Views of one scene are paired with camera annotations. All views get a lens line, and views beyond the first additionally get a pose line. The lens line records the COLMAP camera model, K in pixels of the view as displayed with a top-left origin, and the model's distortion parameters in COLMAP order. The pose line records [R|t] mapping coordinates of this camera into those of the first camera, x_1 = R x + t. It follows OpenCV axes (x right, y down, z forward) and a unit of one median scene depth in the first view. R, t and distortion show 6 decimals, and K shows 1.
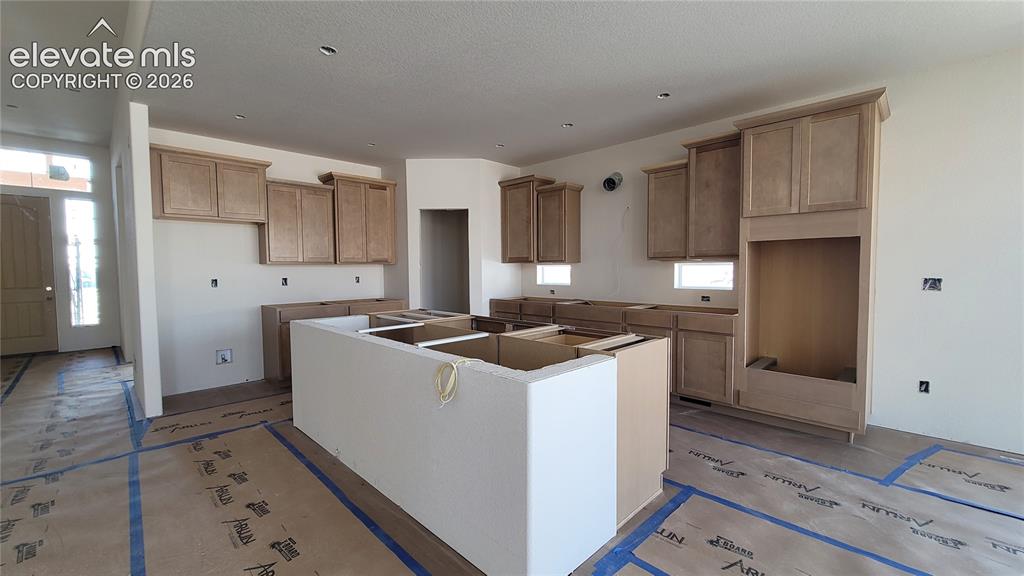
lens RADIAL K [[415.6, 0, 516.0], [0, 415.6, 288.1], [0, 0, 1]] dist [-0.002003, -0.000245]
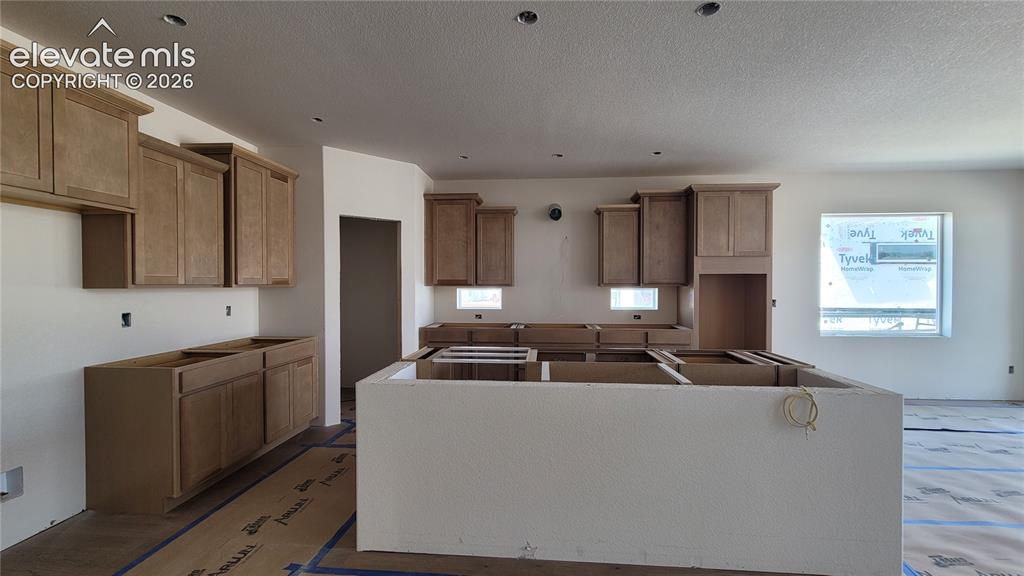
lens RADIAL K [[415.6, 0, 516.0], [0, 415.6, 288.1], [0, 0, 1]] dist [-0.002003, -0.000245]
pose [[0.761568, 0.000581, 0.648085, -0.517783], [0.026076, 0.999162, -0.031537, -0.026299], [-0.647560, 0.040917, 0.760915, 0.240349]]
